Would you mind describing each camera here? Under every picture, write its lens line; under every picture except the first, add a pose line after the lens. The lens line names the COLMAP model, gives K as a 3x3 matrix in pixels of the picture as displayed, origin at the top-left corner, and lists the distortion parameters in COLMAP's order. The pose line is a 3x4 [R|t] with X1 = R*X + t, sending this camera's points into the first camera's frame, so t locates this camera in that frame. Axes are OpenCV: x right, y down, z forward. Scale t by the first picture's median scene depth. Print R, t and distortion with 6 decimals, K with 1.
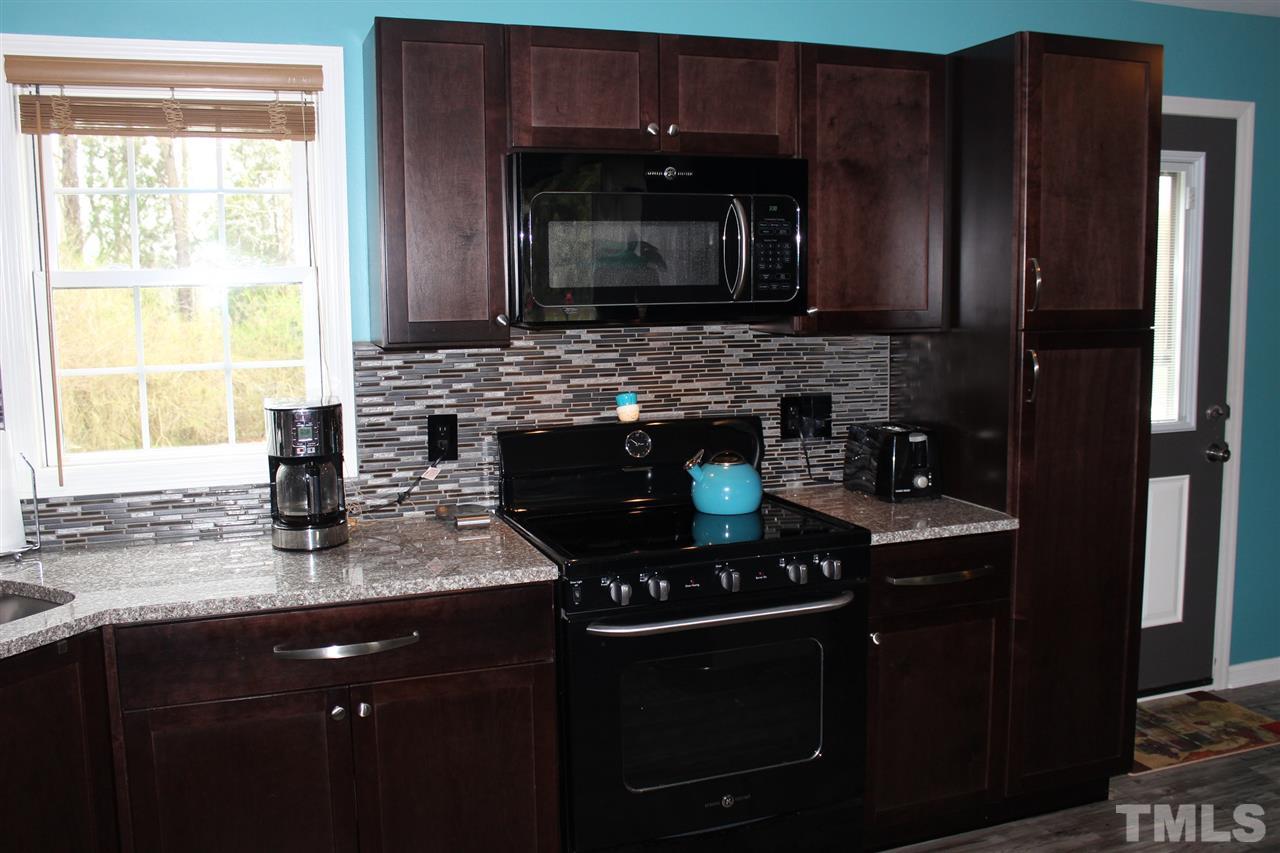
lens RADIAL K [[1159.1, 0, 640.0], [0, 1159.1, 426.5], [0, 0, 1]] dist [-0.111330, 0.005295]
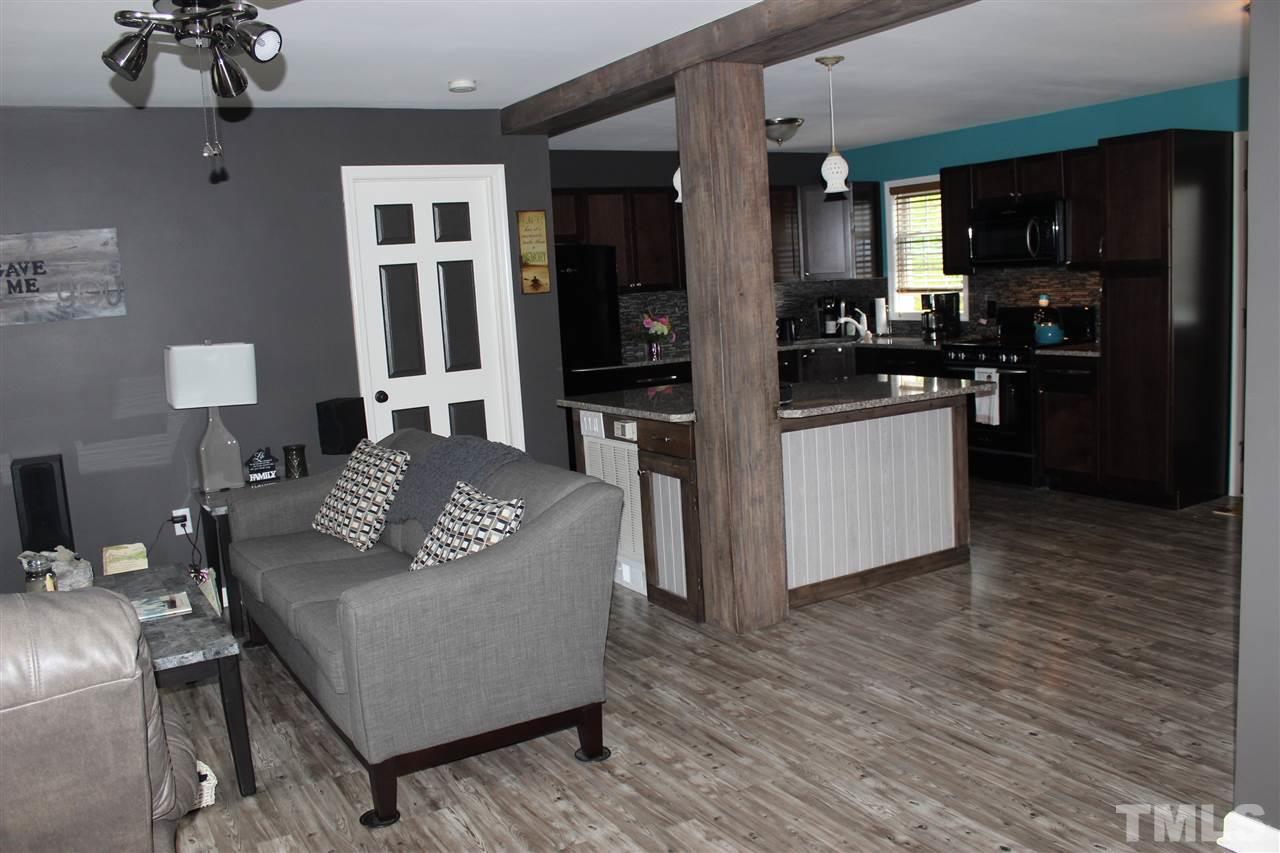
lens RADIAL K [[1061.4, 0, 640.0], [0, 1061.4, 426.5], [0, 0, 1]] dist [-0.180520, 0.172535]
pose [[0.182662, 0.140161, -0.973134, 2.097053], [-0.066435, 0.989284, 0.130017, 0.019889], [0.980929, 0.040901, 0.190016, -0.266500]]
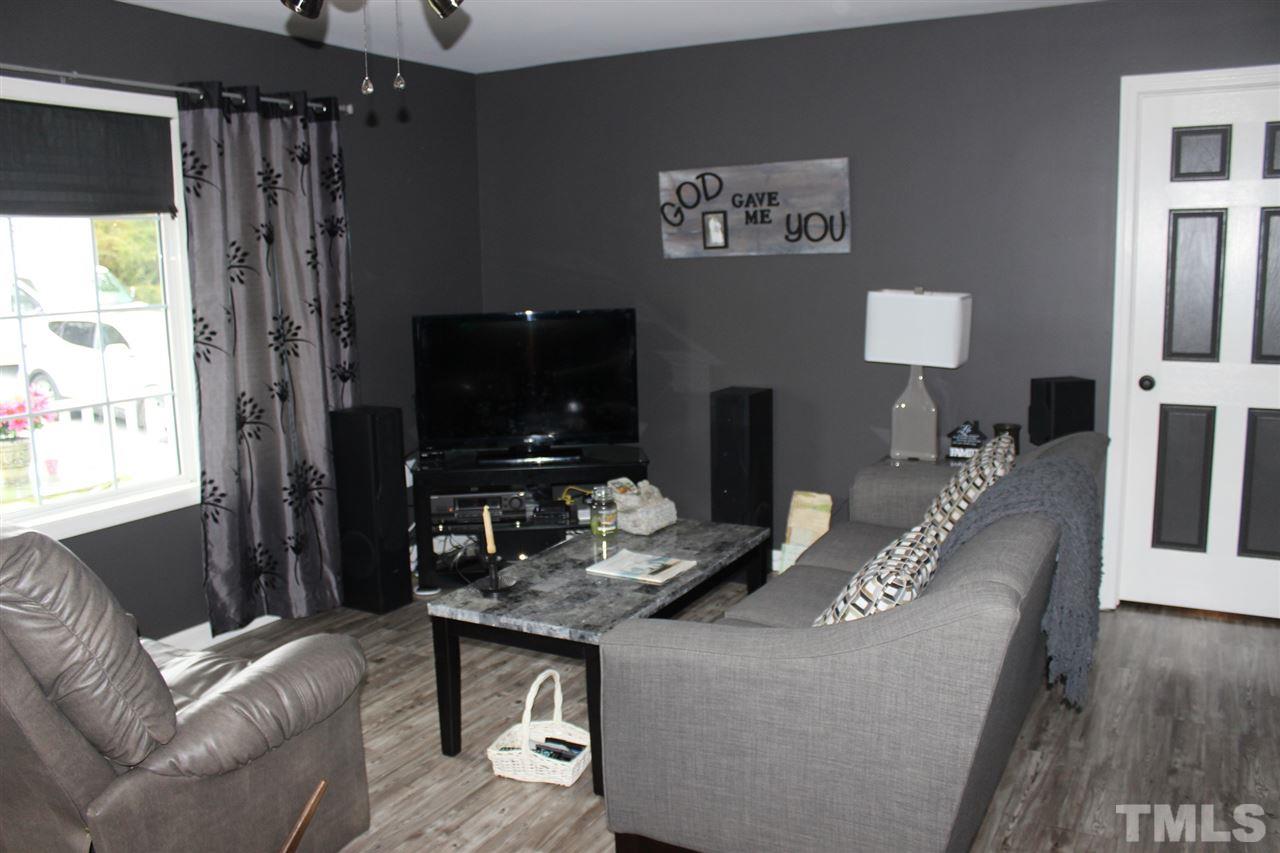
lens RADIAL K [[1061.4, 0, 640.0], [0, 1061.4, 426.5], [0, 0, 1]] dist [-0.180520, 0.172535]
pose [[-0.750259, 0.135839, -0.647038, 1.521677], [-0.052691, 0.963267, 0.263325, -0.042514], [0.659041, 0.231655, -0.715543, 0.278576]]
